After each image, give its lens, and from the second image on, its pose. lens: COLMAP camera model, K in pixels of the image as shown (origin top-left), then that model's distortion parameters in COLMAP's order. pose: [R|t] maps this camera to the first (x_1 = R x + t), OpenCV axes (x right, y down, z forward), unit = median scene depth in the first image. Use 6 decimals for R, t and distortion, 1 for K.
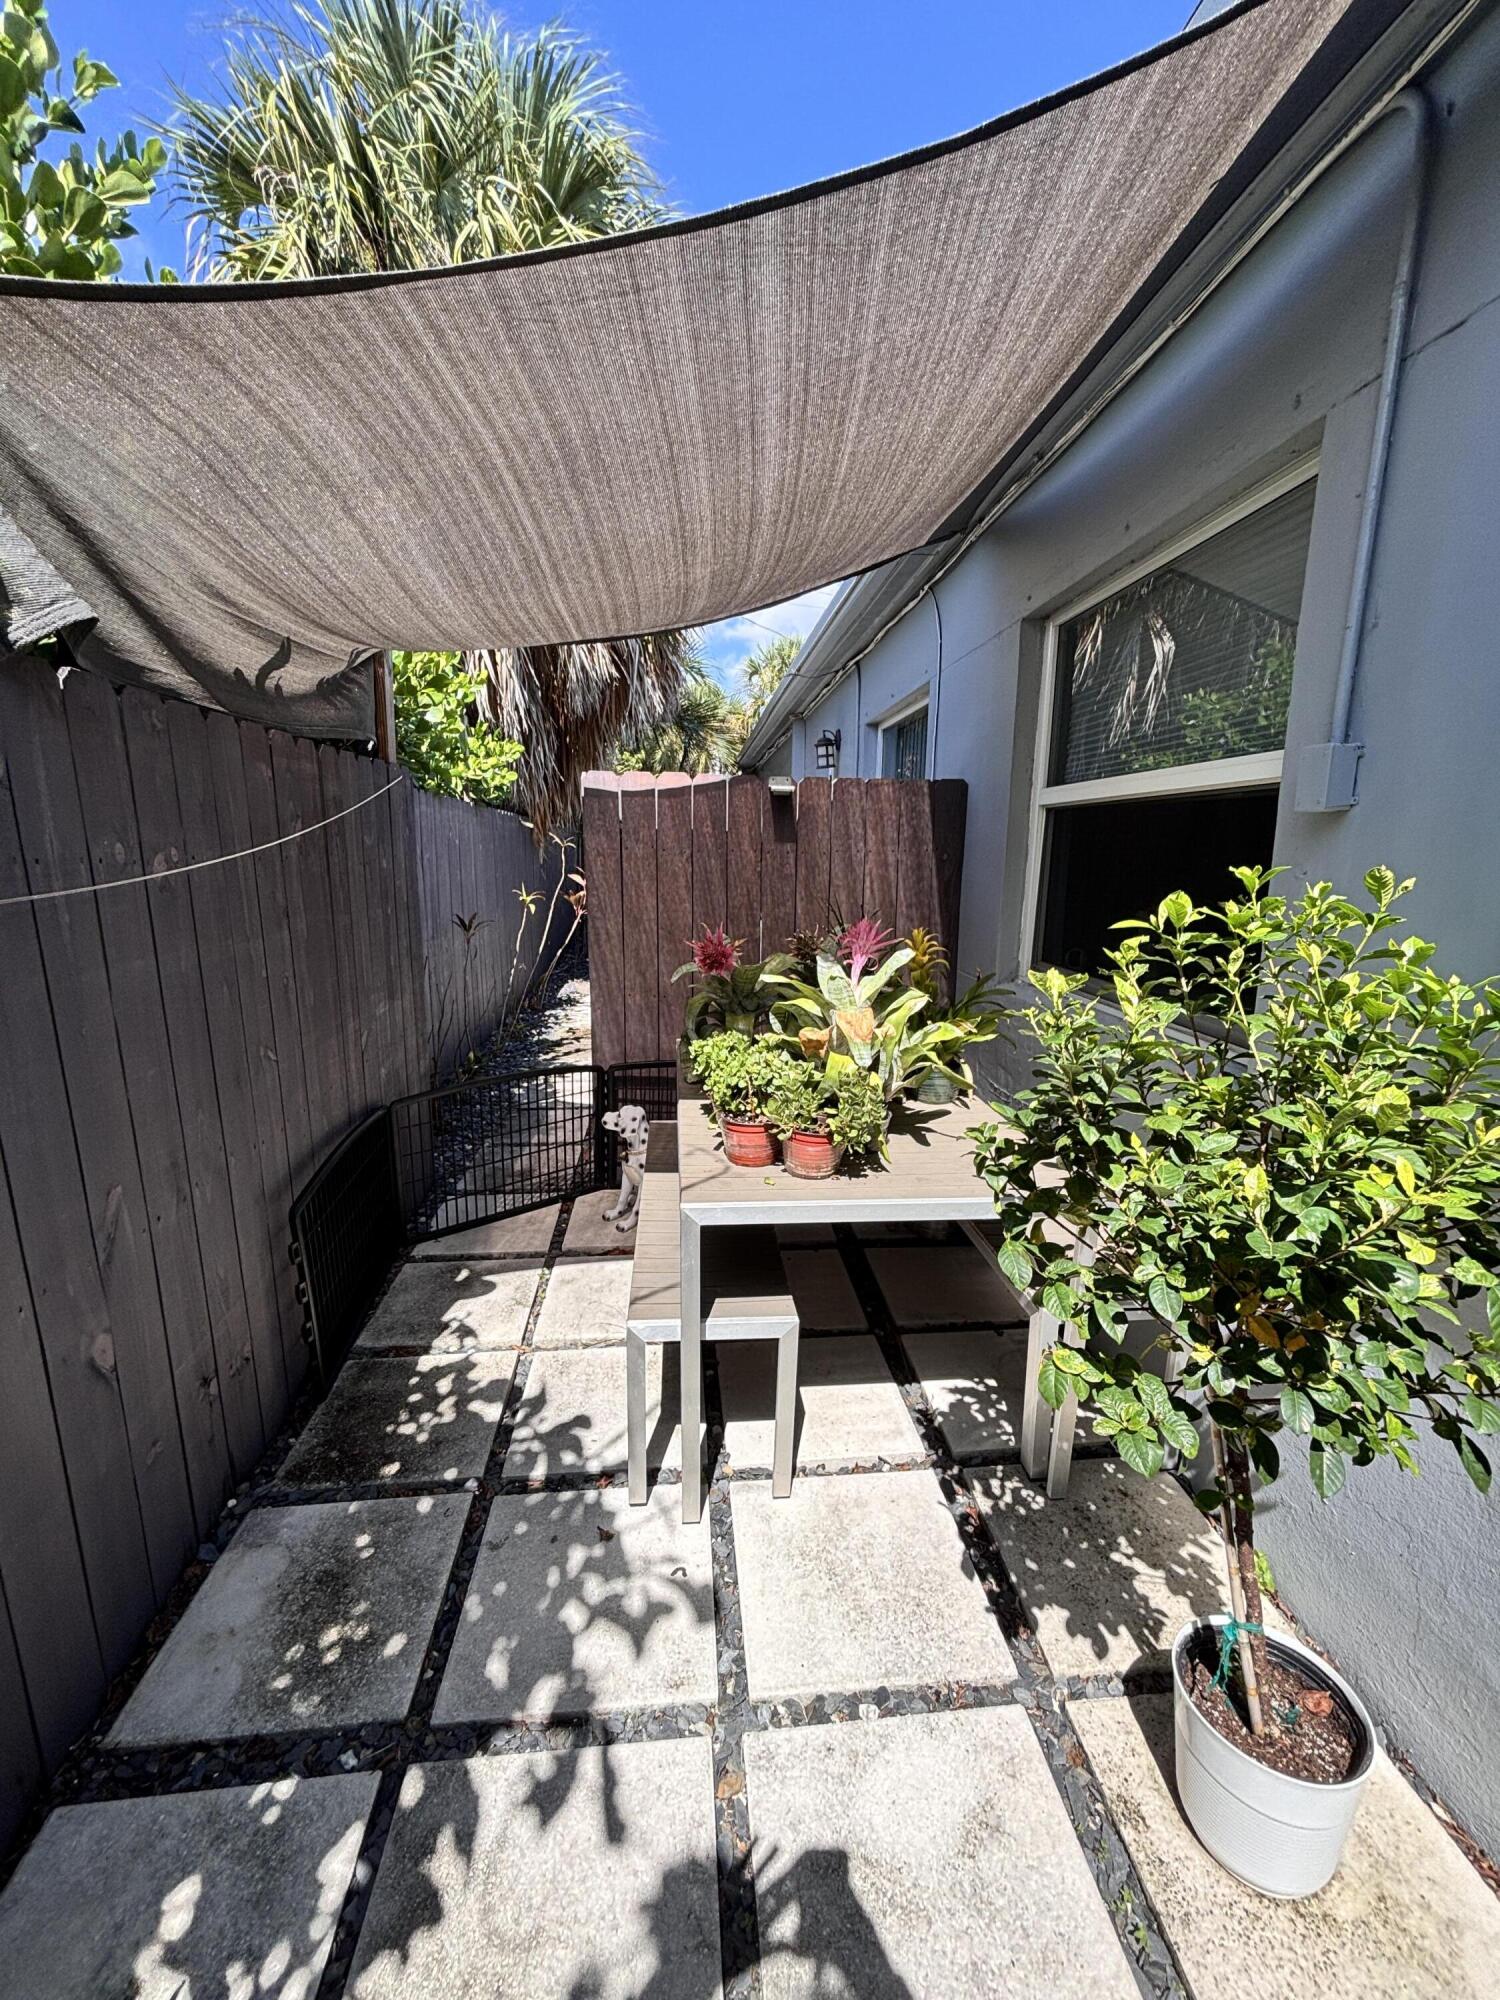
lens RADIAL K [[804.8, 0, 742.1], [0, 804.8, 992.3], [0, 0, 1]] dist [-0.003270, -0.000299]
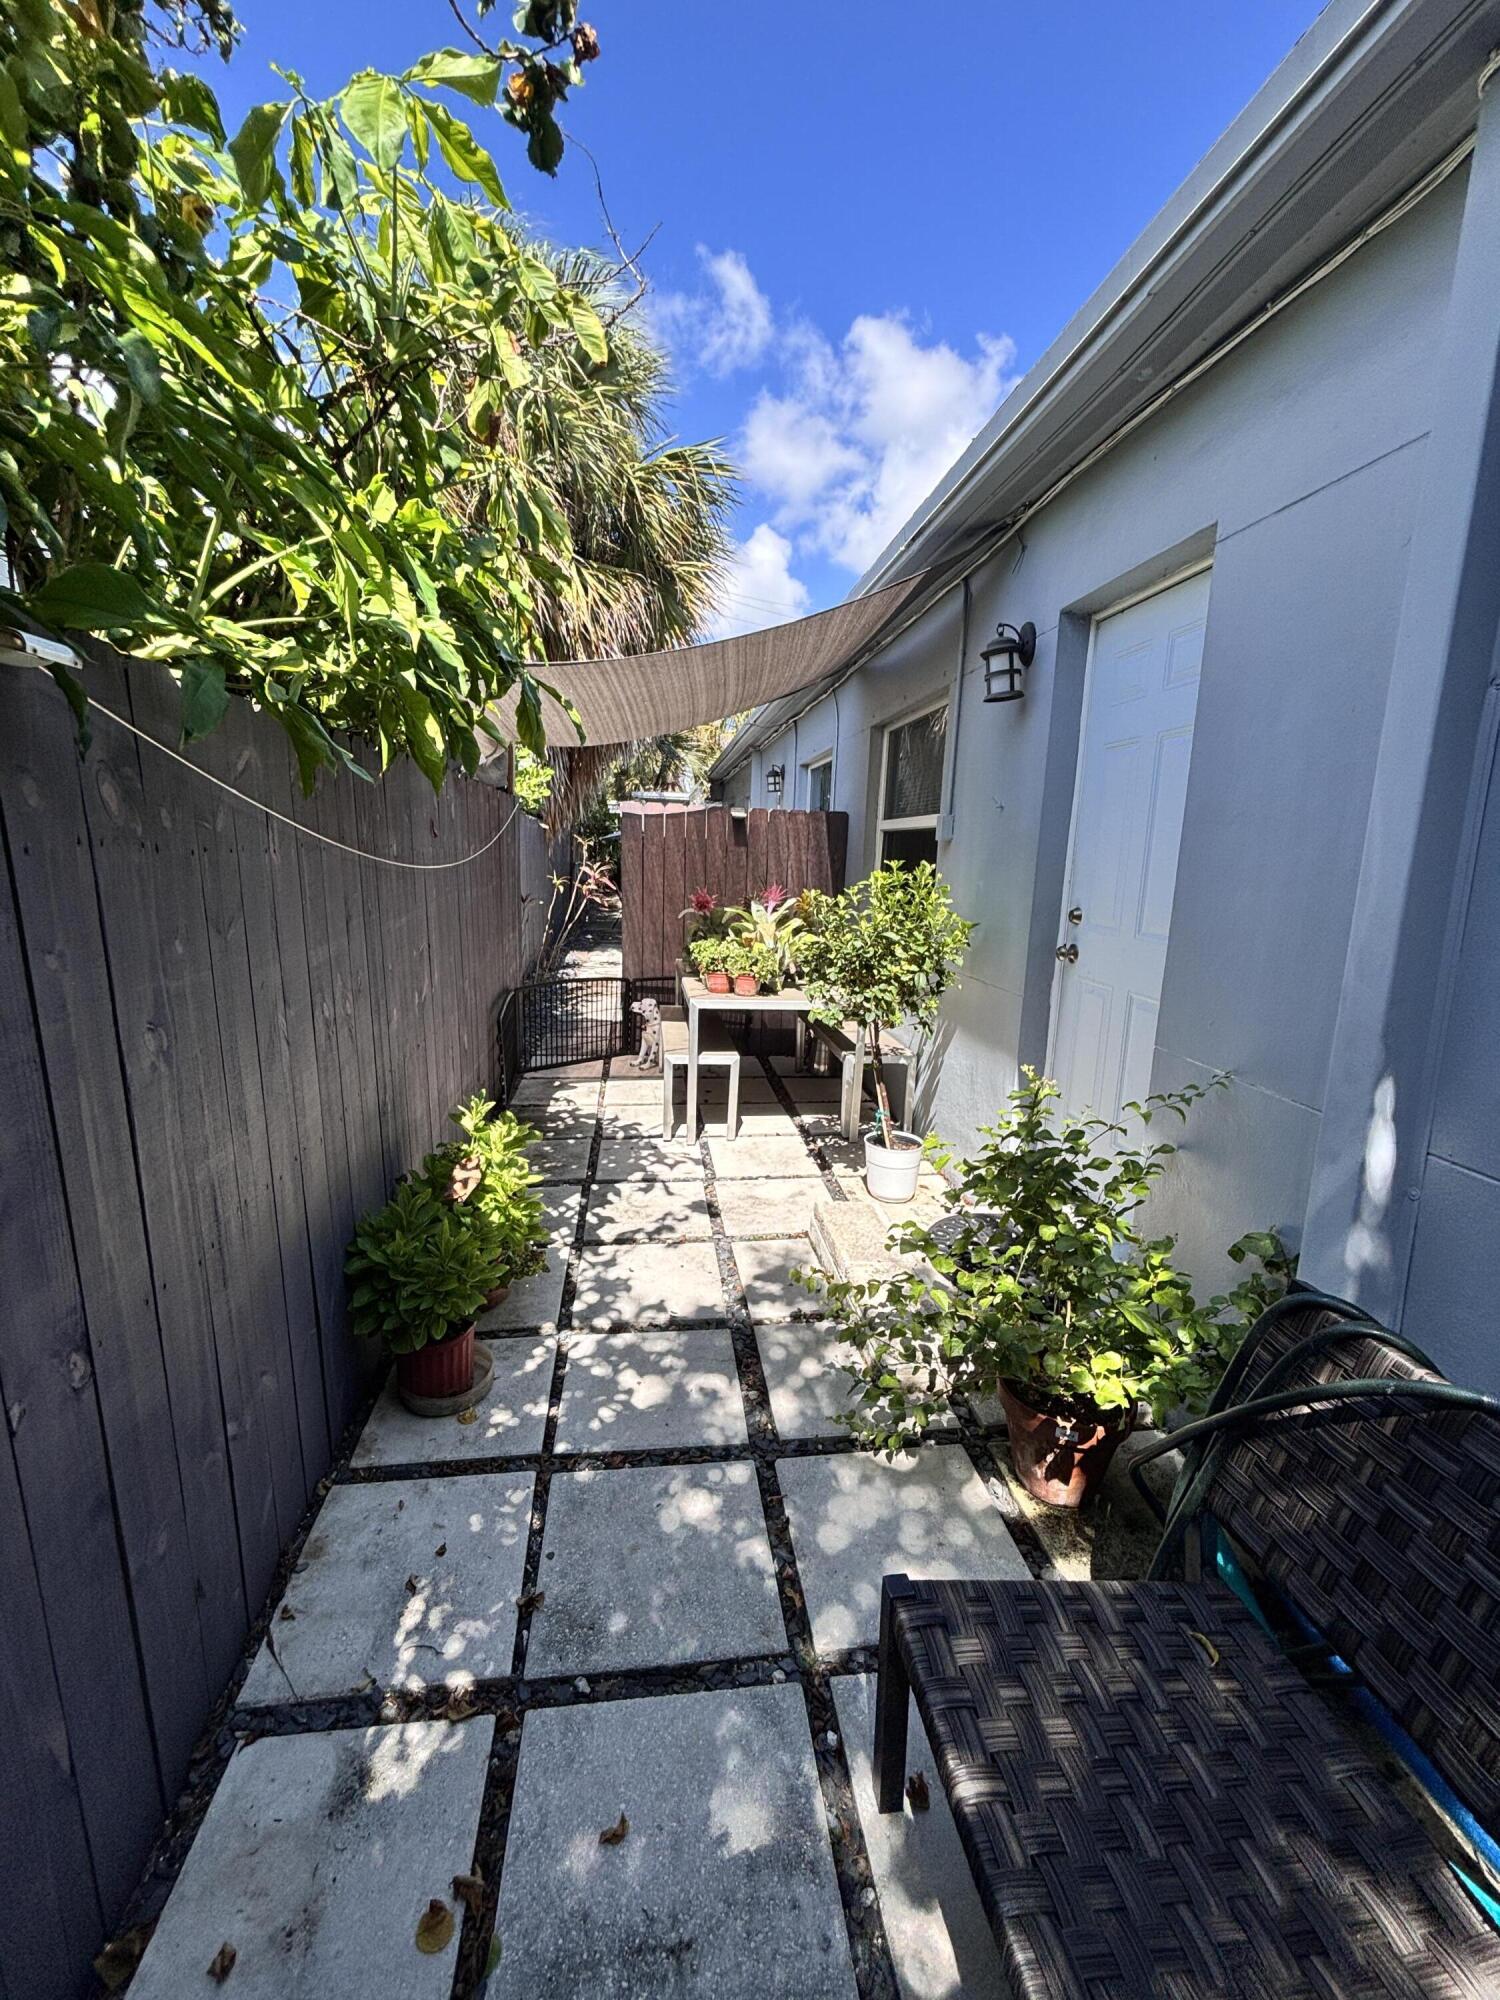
lens RADIAL K [[804.8, 0, 750.7], [0, 804.8, 1019.4], [0, 0, 1]] dist [-0.003270, -0.000299]
pose [[0.998267, 0.013694, 0.057229, -0.025810], [-0.015446, 0.999422, 0.030279, 0.194460], [-0.056781, -0.031110, 0.997902, -1.084858]]
